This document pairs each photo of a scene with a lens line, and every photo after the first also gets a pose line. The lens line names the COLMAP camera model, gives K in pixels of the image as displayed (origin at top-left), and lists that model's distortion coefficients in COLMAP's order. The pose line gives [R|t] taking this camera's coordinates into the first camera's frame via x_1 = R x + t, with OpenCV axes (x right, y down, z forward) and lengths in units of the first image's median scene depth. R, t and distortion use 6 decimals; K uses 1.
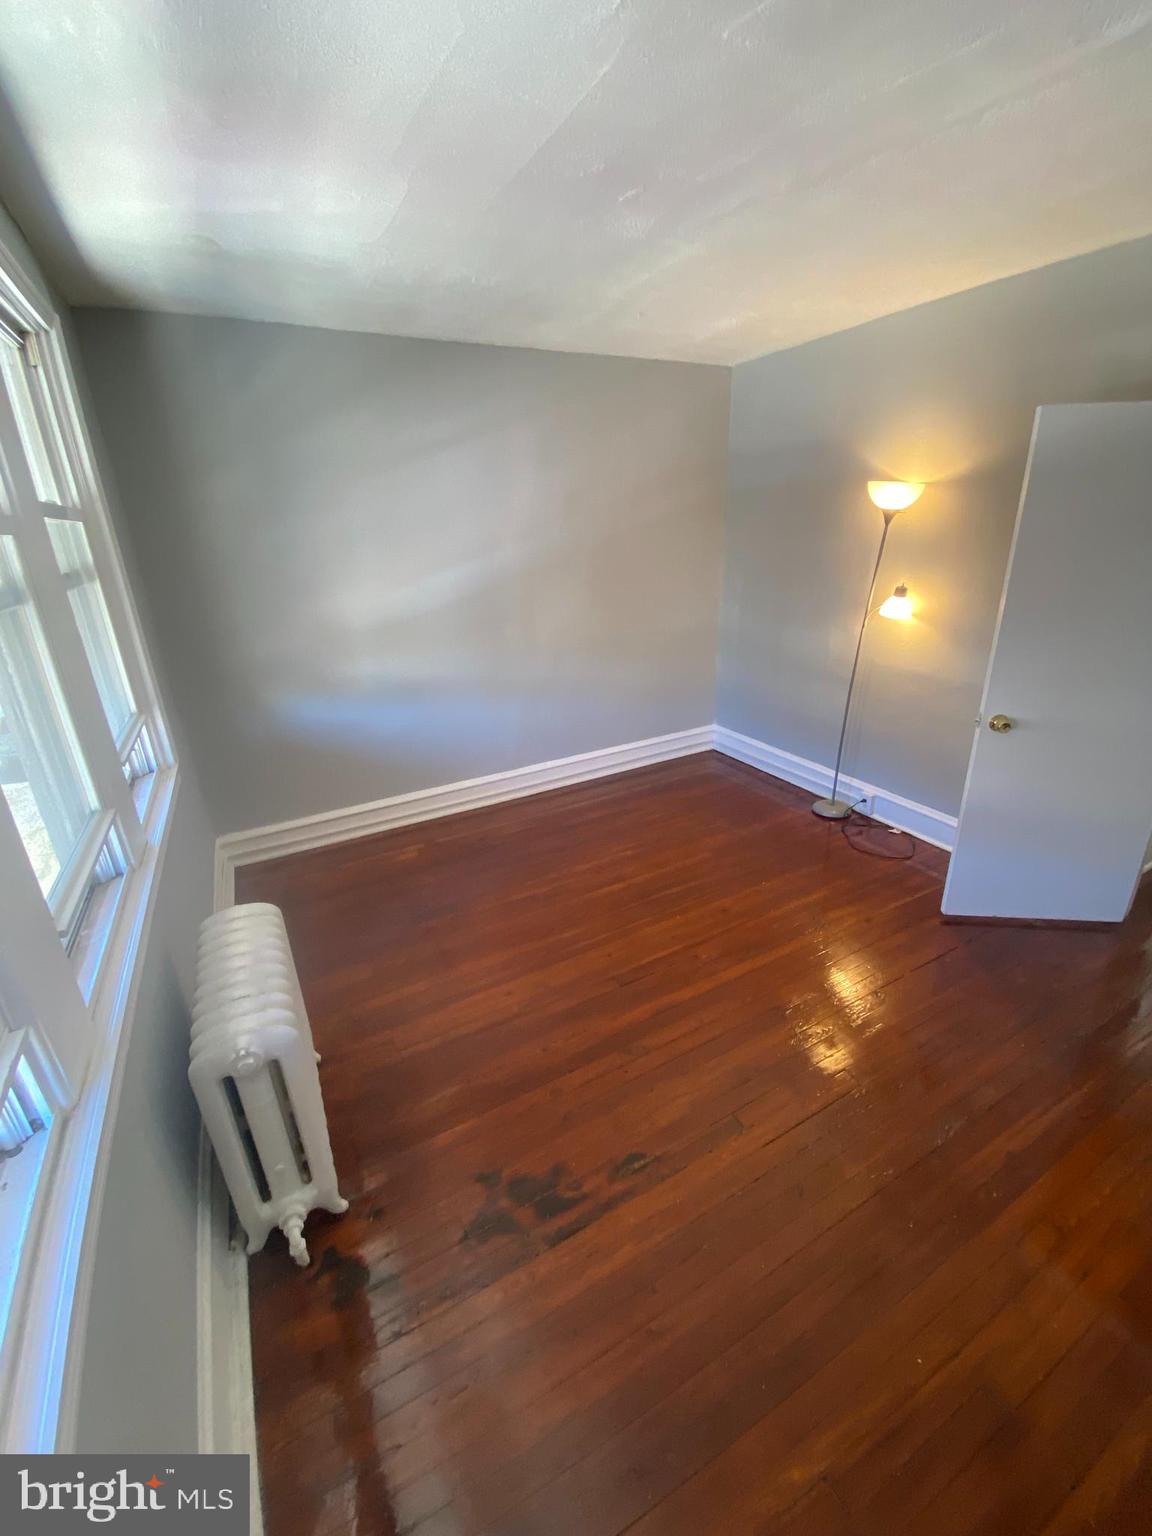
lens RADIAL K [[628.9, 0, 579.5], [0, 628.9, 773.8], [0, 0, 1]] dist [0.014762, -0.016717]
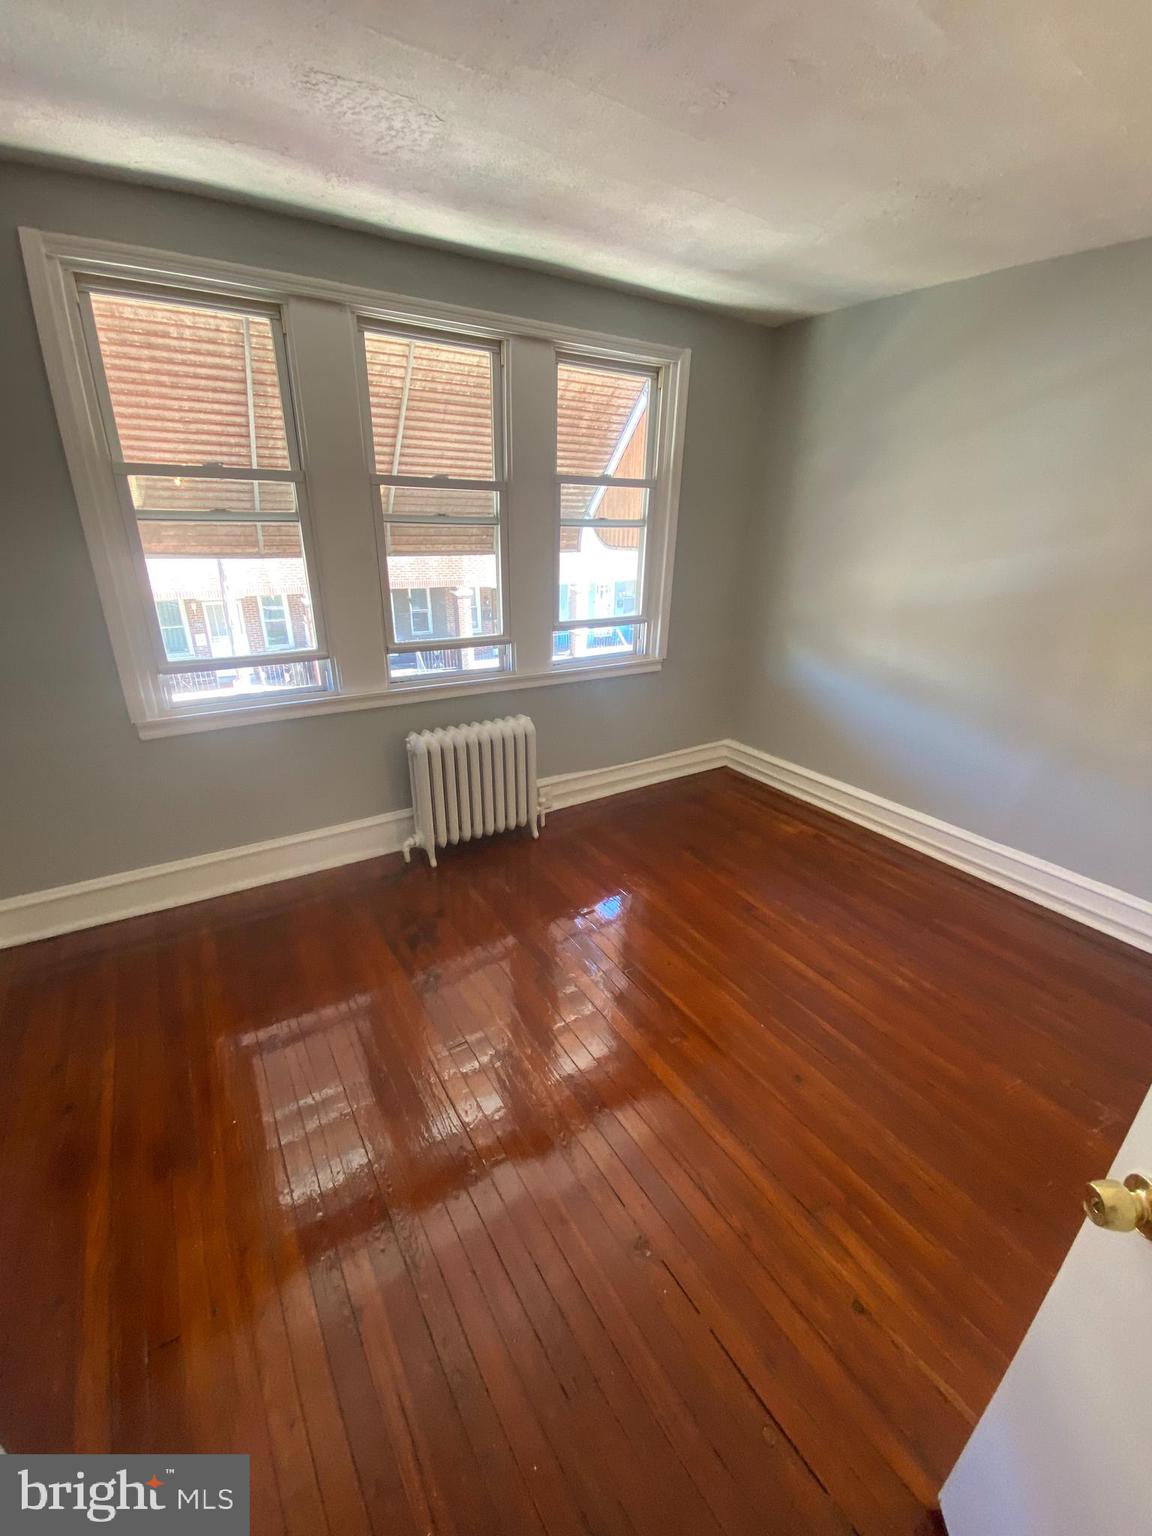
lens RADIAL K [[628.9, 0, 579.5], [0, 628.9, 773.8], [0, 0, 1]] dist [0.014762, -0.016717]
pose [[0.029539, 0.400046, -0.916019, 0.597087], [-0.389948, 0.848418, 0.357948, -0.171659], [0.920363, 0.346627, 0.181058, 0.479393]]
